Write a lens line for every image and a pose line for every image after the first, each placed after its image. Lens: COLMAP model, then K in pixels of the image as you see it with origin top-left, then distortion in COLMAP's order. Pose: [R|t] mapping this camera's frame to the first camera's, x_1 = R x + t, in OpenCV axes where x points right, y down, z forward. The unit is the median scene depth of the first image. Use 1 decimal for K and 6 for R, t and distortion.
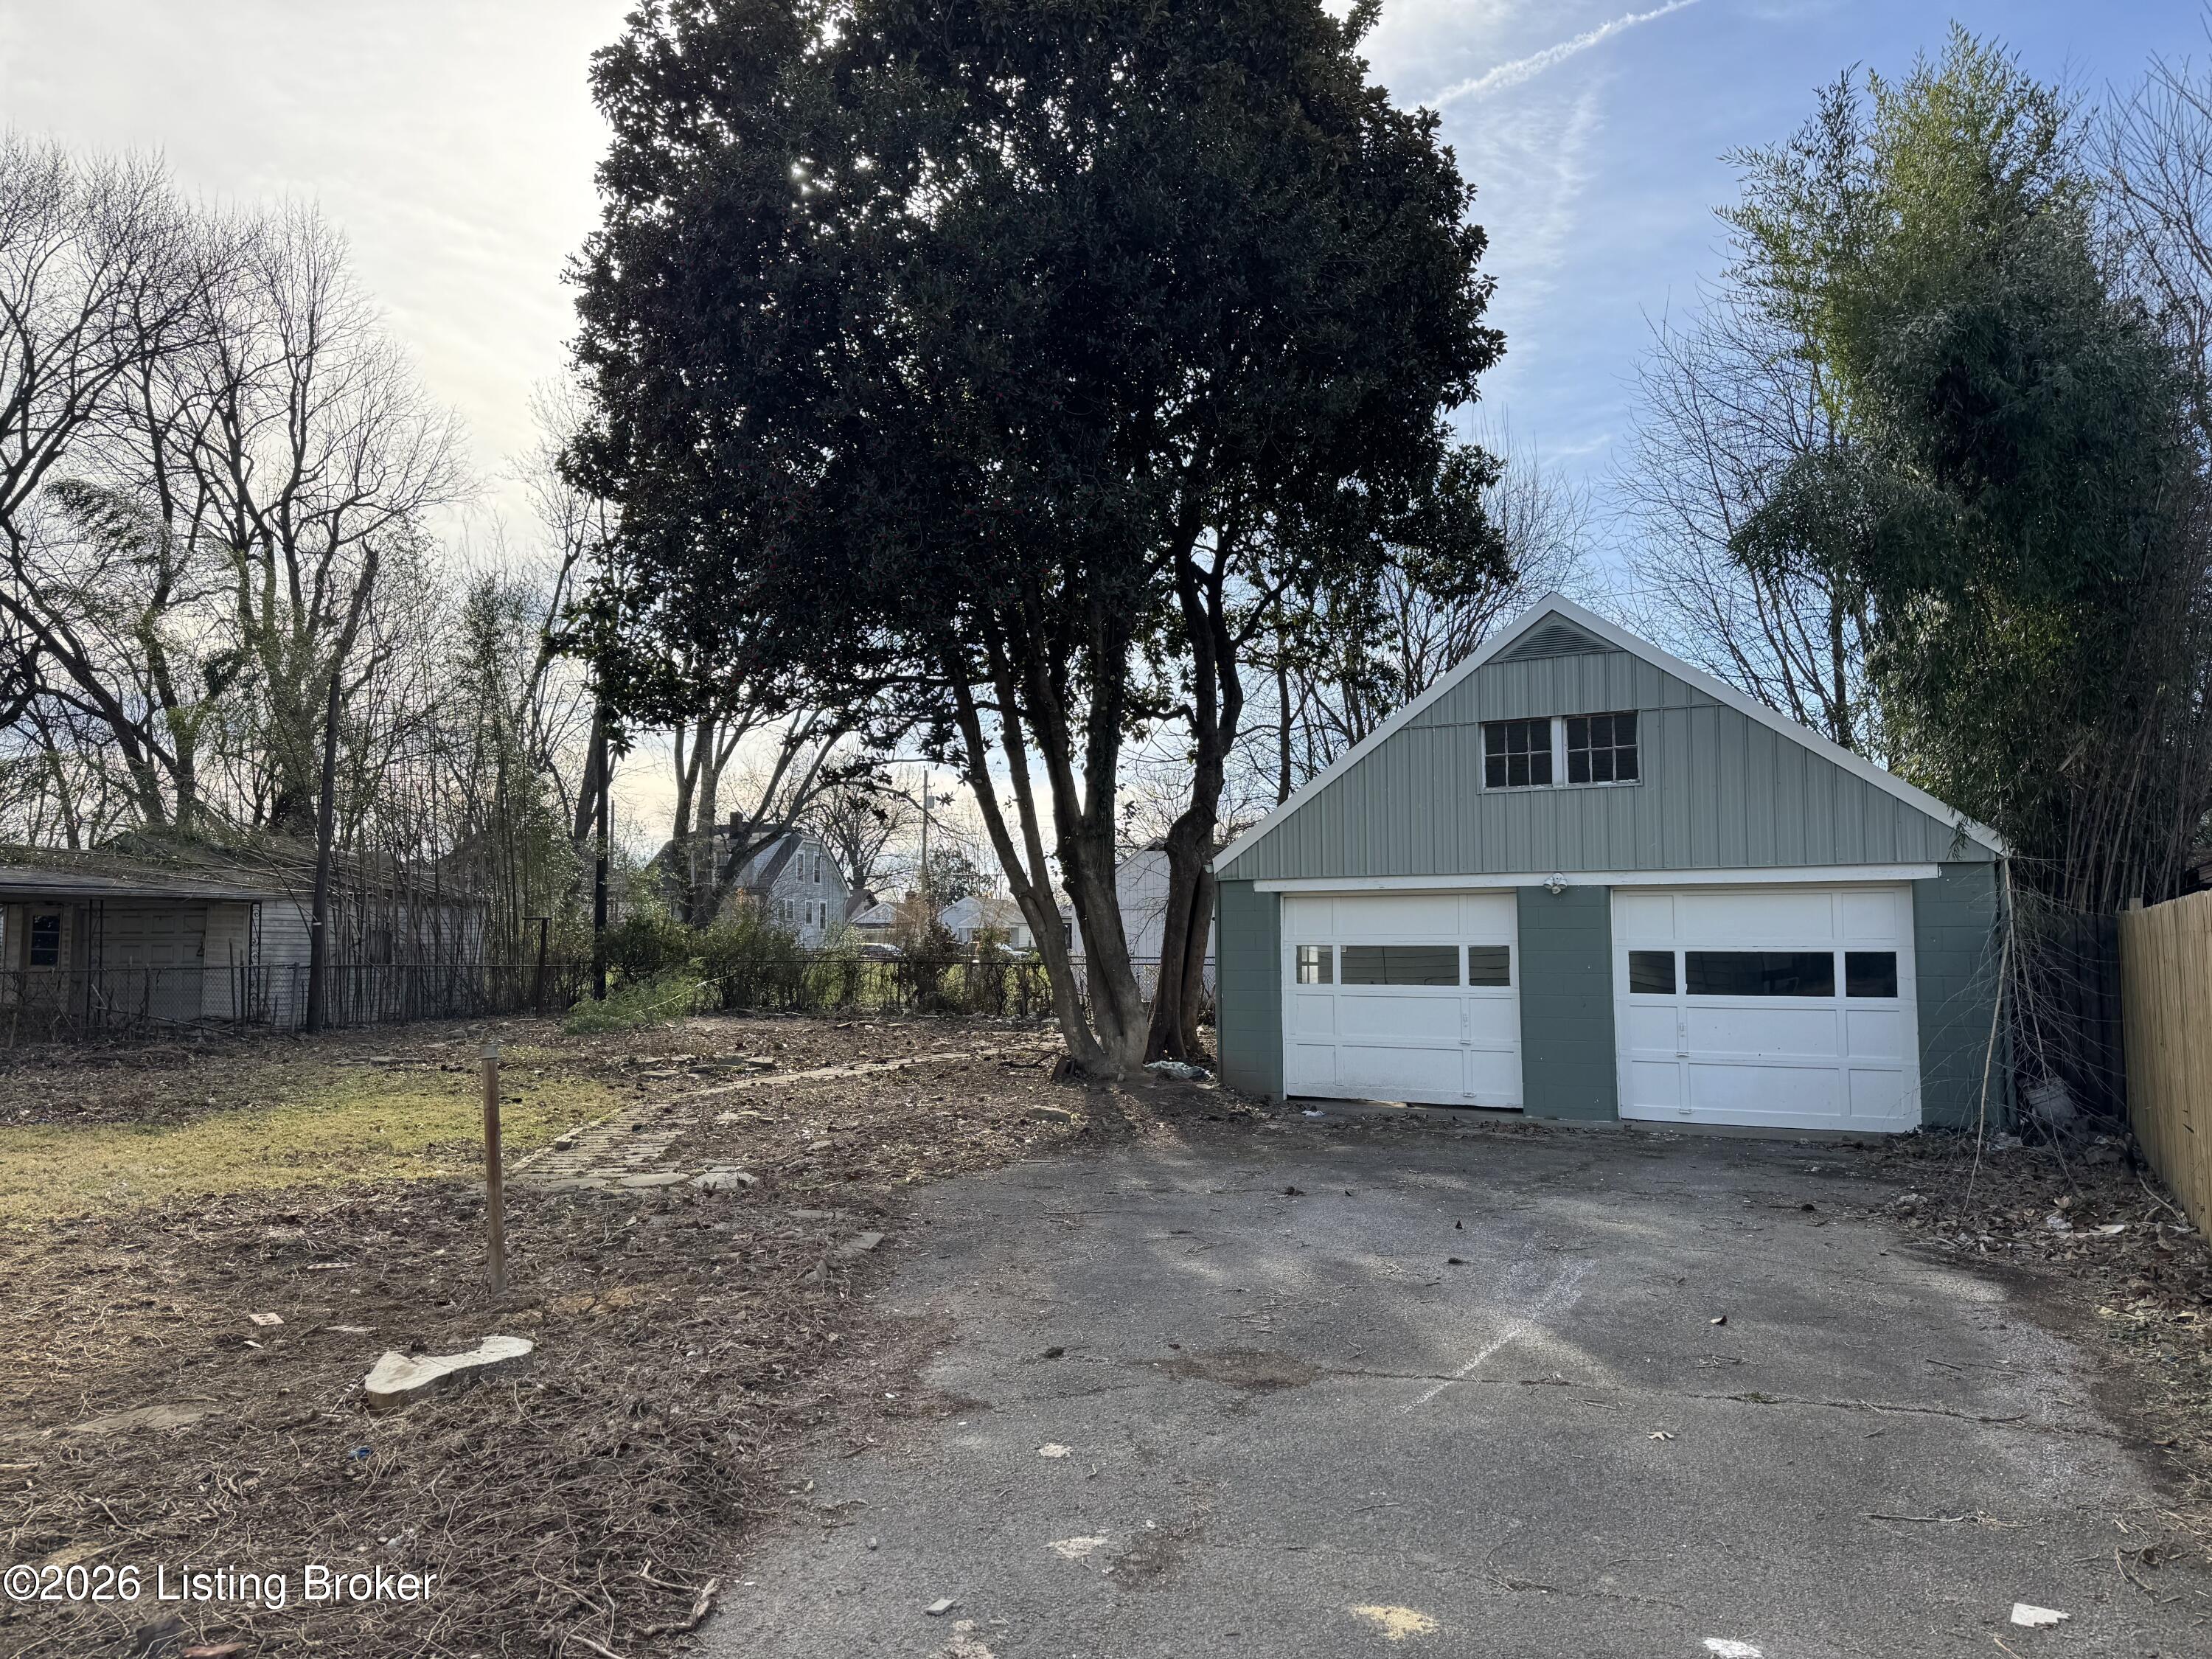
lens RADIAL K [[1576.9, 0, 1105.4], [0, 1576.9, 836.6], [0, 0, 1]] dist [0.044026, -0.003763]
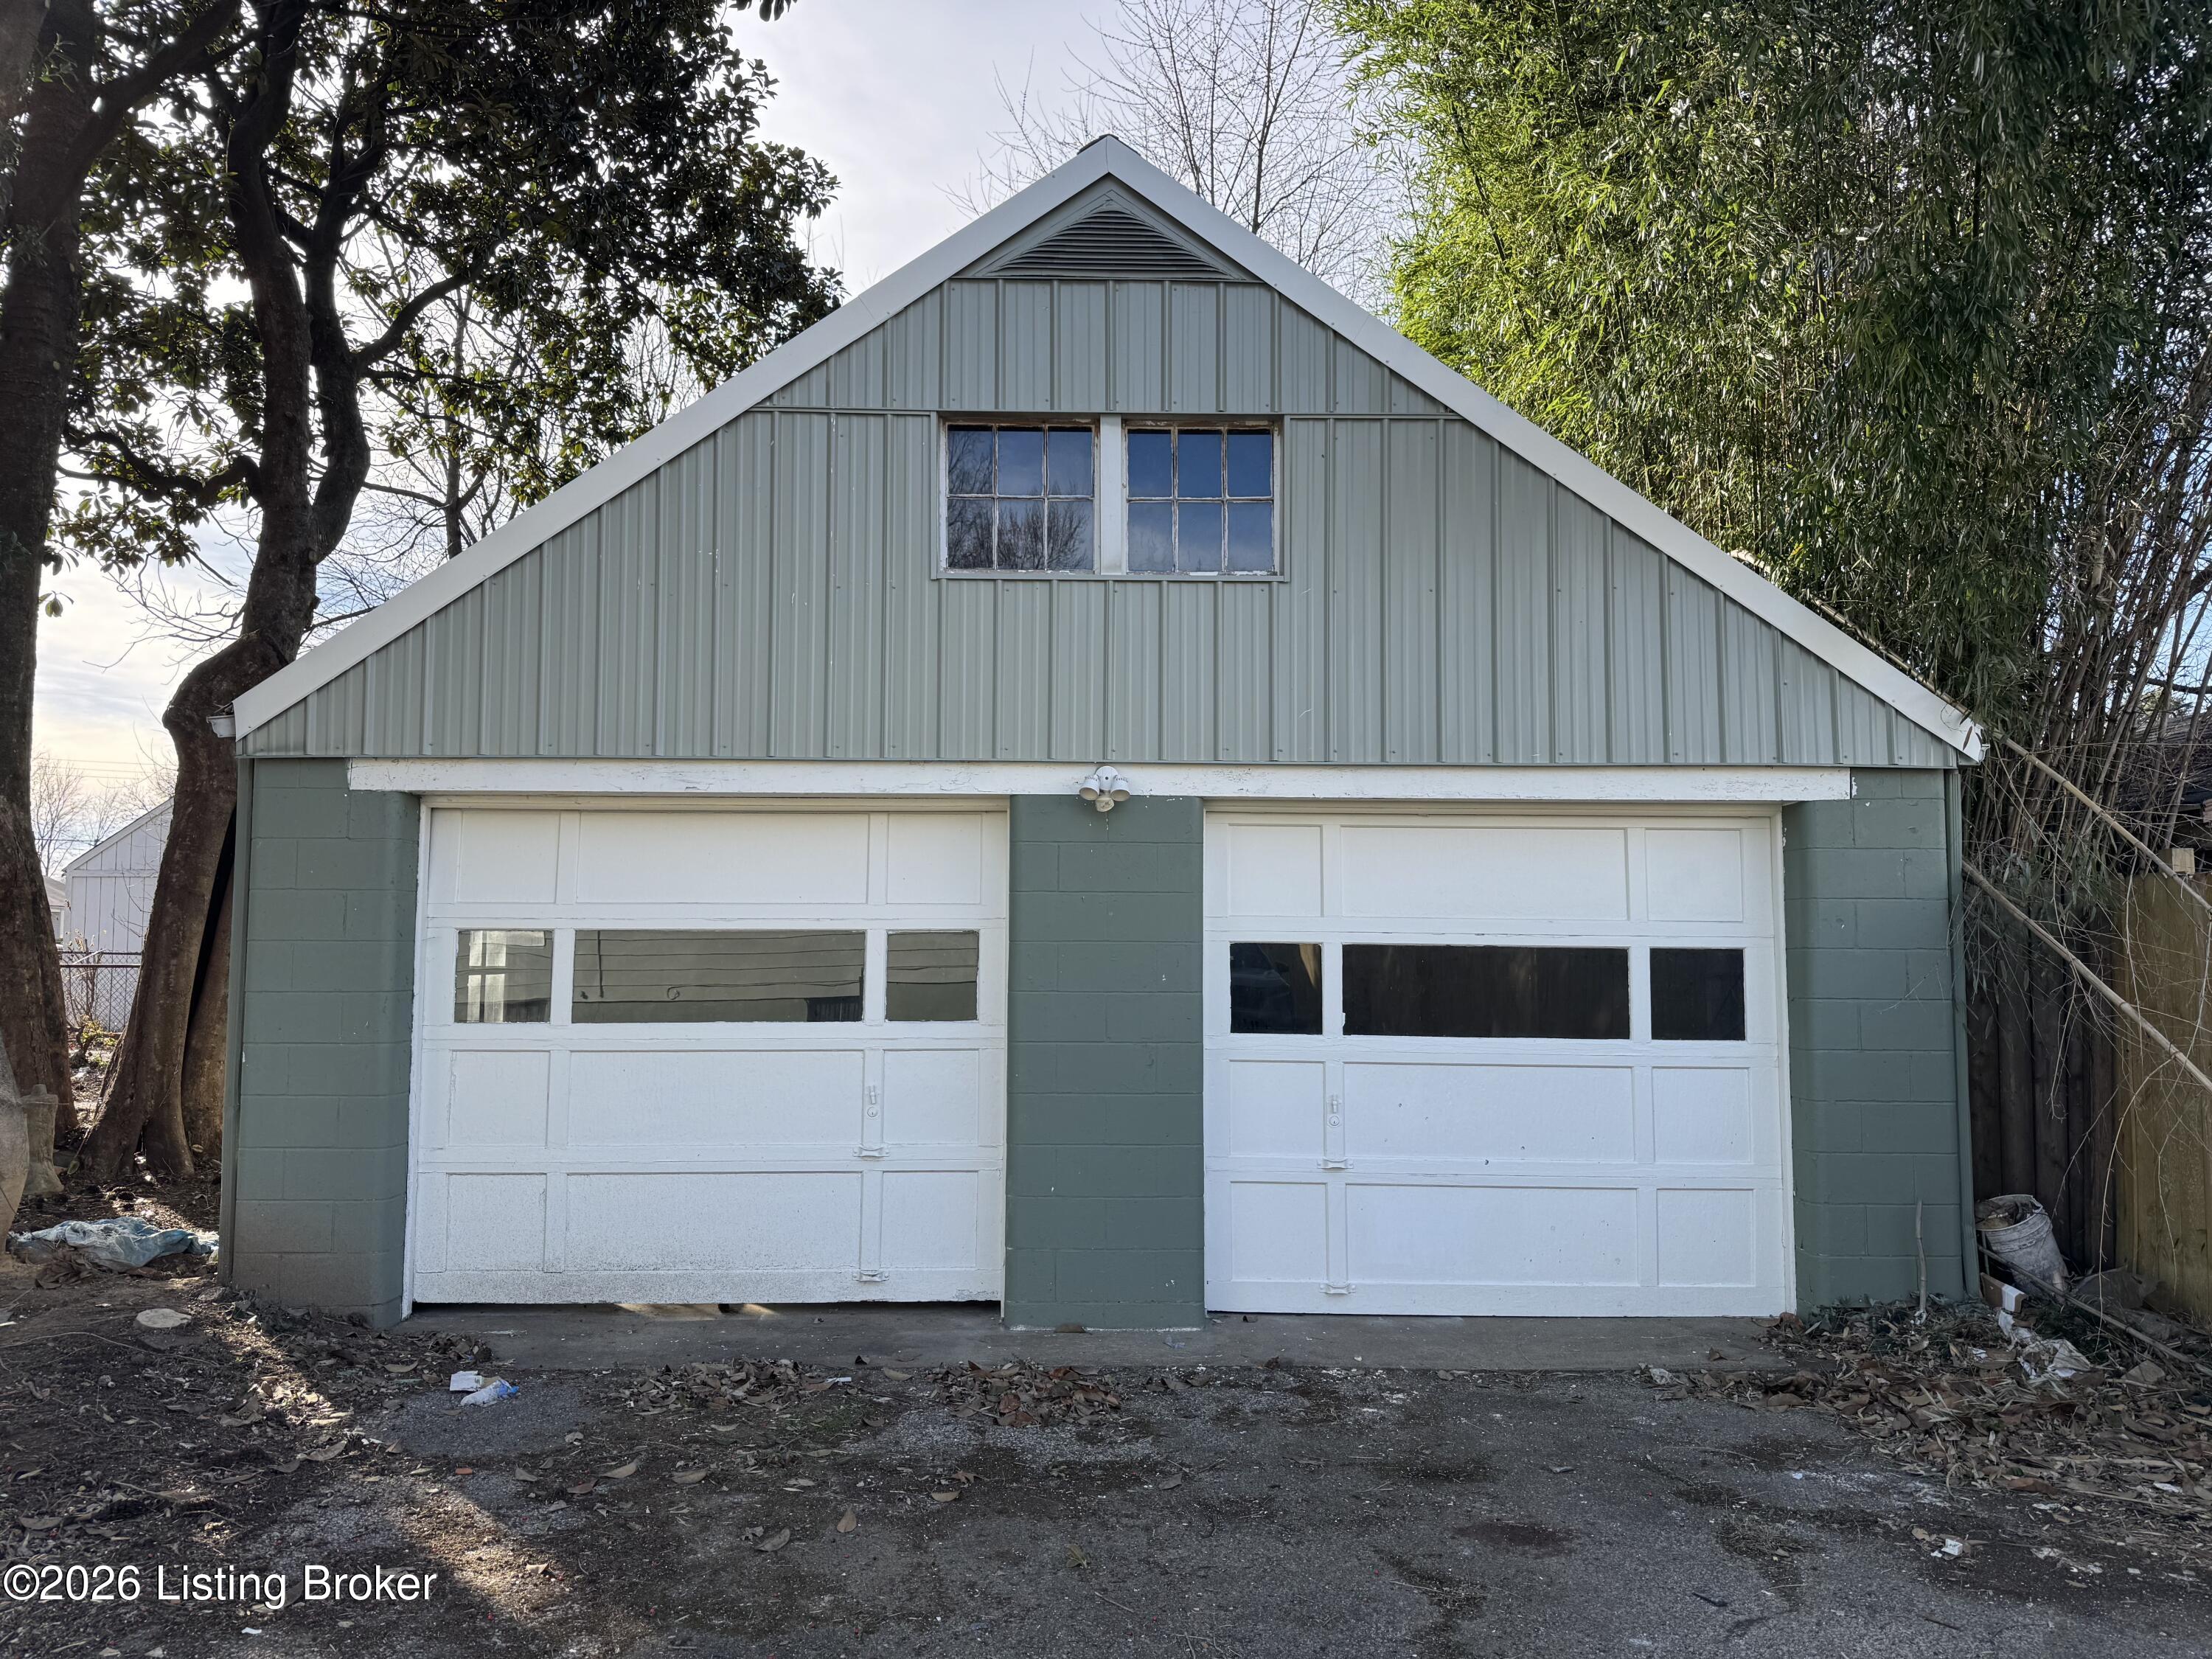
lens RADIAL K [[1576.9, 0, 1099.1], [0, 1576.9, 833.0], [0, 0, 1]] dist [0.044026, -0.003763]
pose [[0.875871, 0.038885, 0.480977, 0.073350], [-0.039901, 0.999171, -0.008119, 0.044810], [-0.480893, -0.012080, 0.876696, 0.608891]]
